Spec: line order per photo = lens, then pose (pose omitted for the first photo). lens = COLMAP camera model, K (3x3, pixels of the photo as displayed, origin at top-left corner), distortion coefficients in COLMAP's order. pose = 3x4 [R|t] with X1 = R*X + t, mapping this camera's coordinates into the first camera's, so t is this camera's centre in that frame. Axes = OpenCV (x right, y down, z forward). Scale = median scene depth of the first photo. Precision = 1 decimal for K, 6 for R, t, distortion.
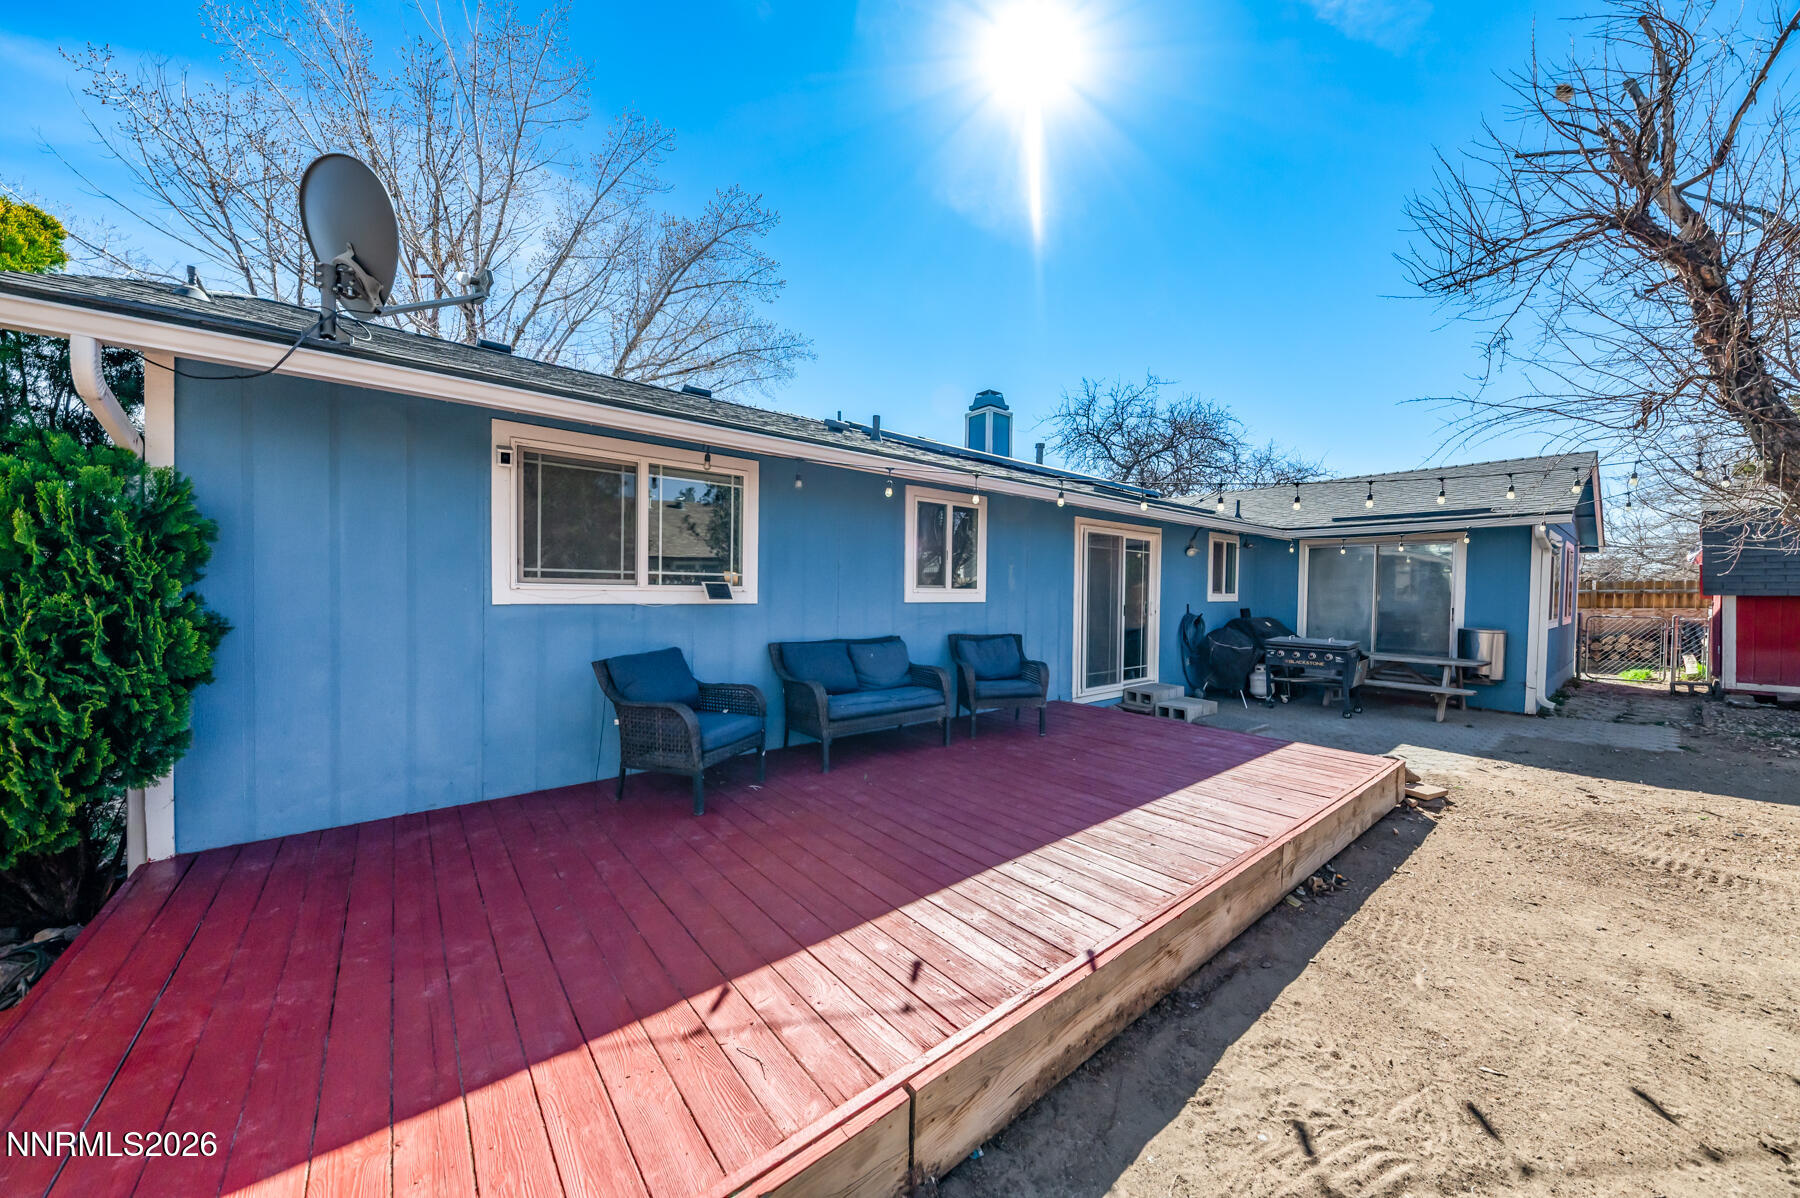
lens RADIAL K [[632.8, 0, 900.0], [0, 632.8, 599.0], [0, 0, 1]] dist [-0.000586, -0.000041]
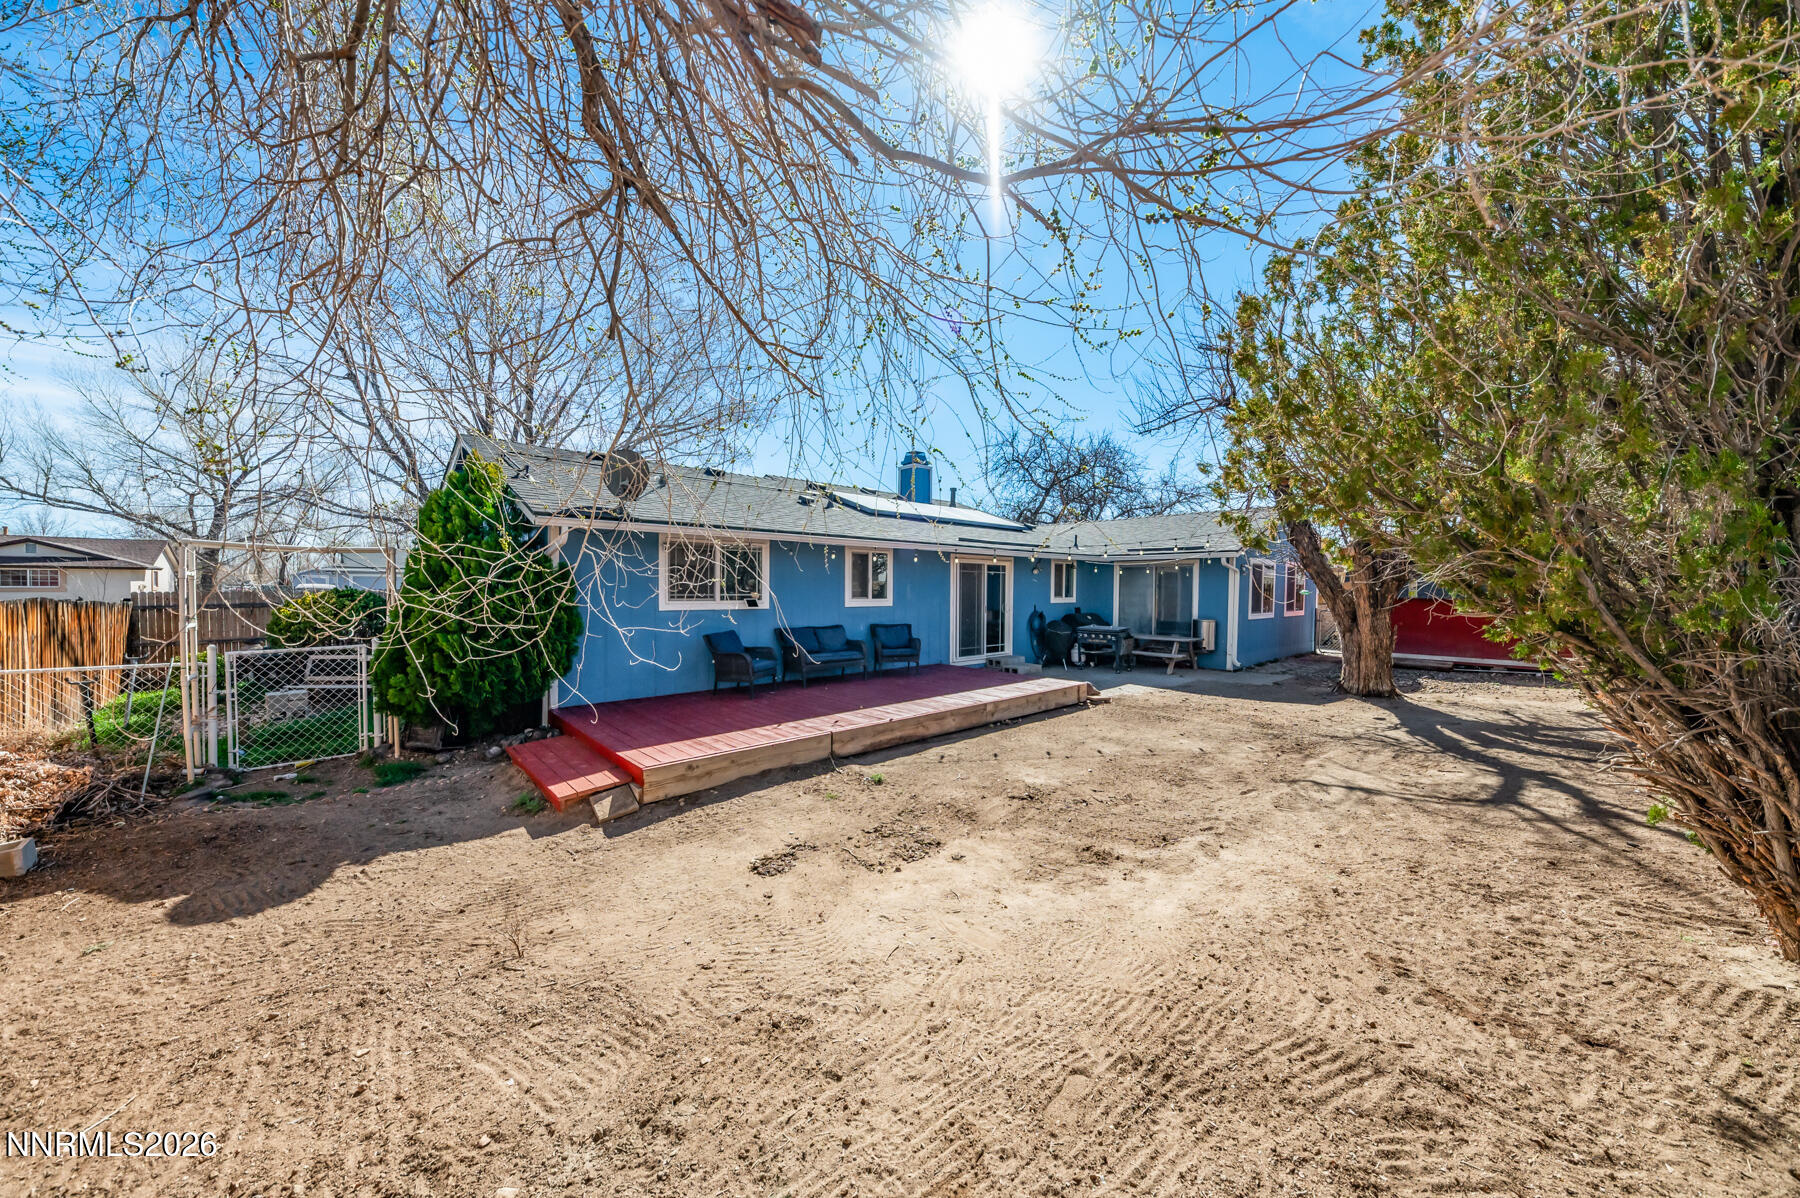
lens RADIAL K [[632.8, 0, 900.0], [0, 632.8, 599.0], [0, 0, 1]] dist [-0.000586, -0.000041]
pose [[0.998475, -0.006690, 0.054792, 0.047010], [0.006477, 0.999971, 0.004073, -0.017184], [-0.054818, -0.003712, 0.998489, -0.607455]]
